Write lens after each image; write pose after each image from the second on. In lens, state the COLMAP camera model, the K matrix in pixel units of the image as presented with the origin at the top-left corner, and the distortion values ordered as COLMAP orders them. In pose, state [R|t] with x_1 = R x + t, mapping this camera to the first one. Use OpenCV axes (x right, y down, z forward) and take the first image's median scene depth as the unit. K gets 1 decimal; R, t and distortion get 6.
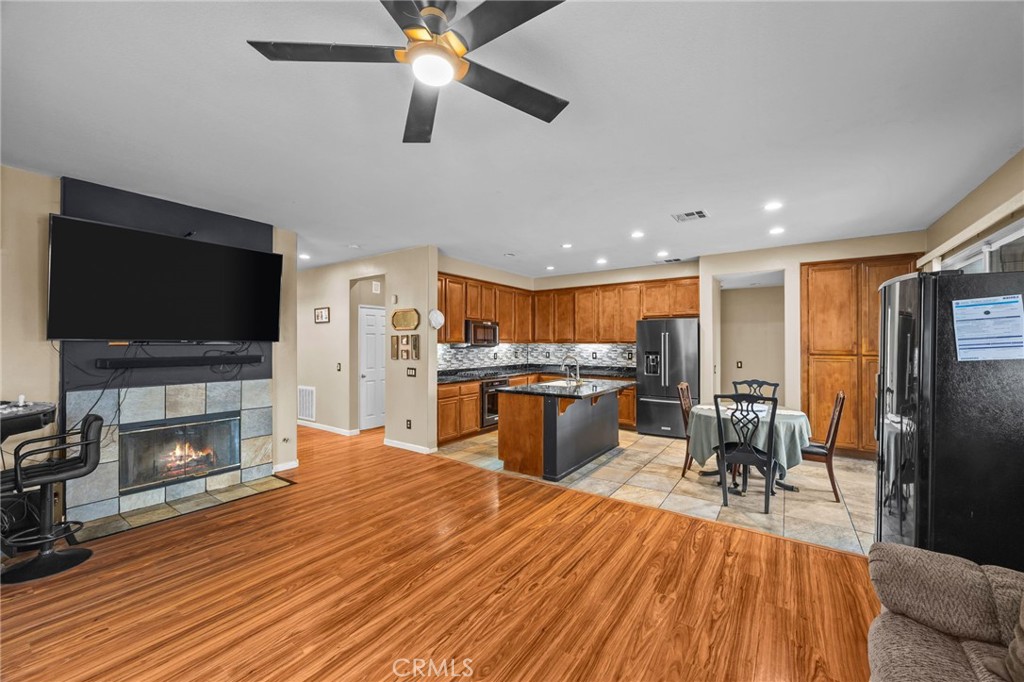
lens RADIAL K [[400.8, 0, 512.0], [0, 400.8, 341.0], [0, 0, 1]] dist [-0.003464, -0.000108]
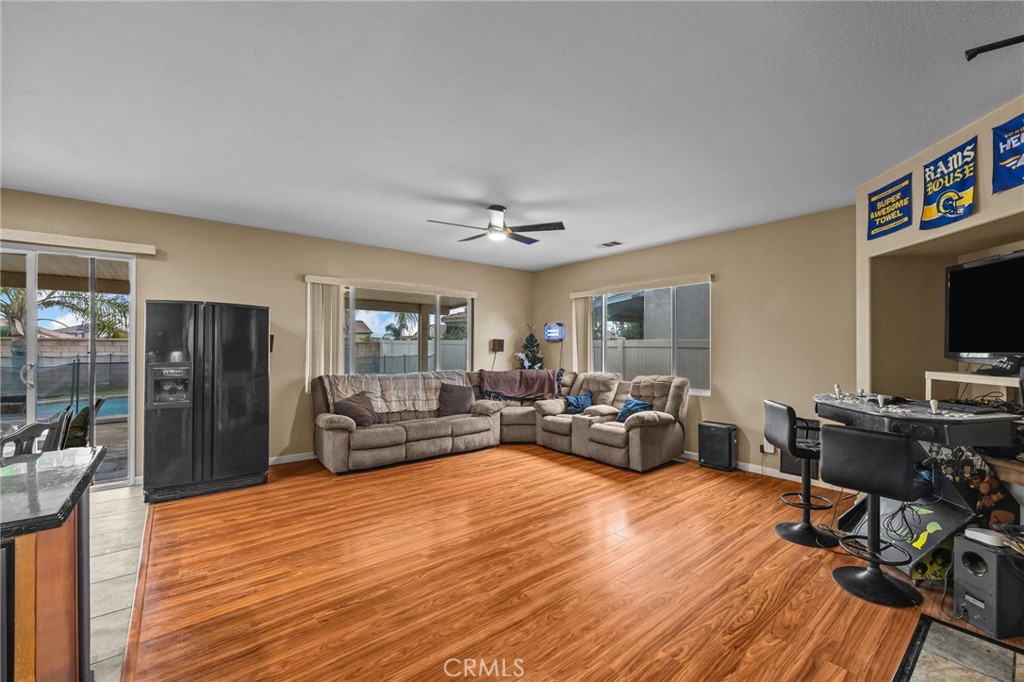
lens RADIAL K [[422.8, 0, 542.1], [0, 422.8, 349.3], [0, 0, 1]] dist [-0.001997, -0.000698]
pose [[-0.968131, -0.002148, 0.250436, -0.534697], [-0.003543, 0.999981, -0.005120, 0.033275], [-0.250420, -0.005844, -0.968120, 1.640142]]
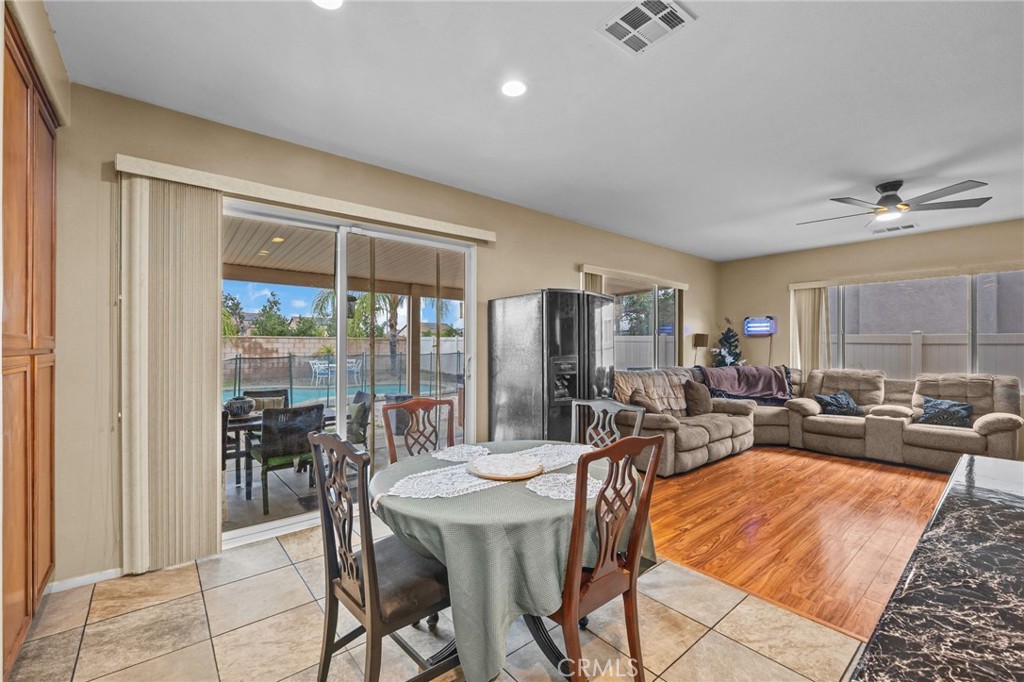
lens RADIAL K [[423.1, 0, 476.8], [0, 423.1, 346.7], [0, 0, 1]] dist [-0.000040, -0.000031]
pose [[-0.950856, -0.001904, 0.309629, 0.600490], [-0.003853, 0.999976, -0.005685, 0.048831], [-0.309610, -0.006598, -0.950841, 1.867151]]
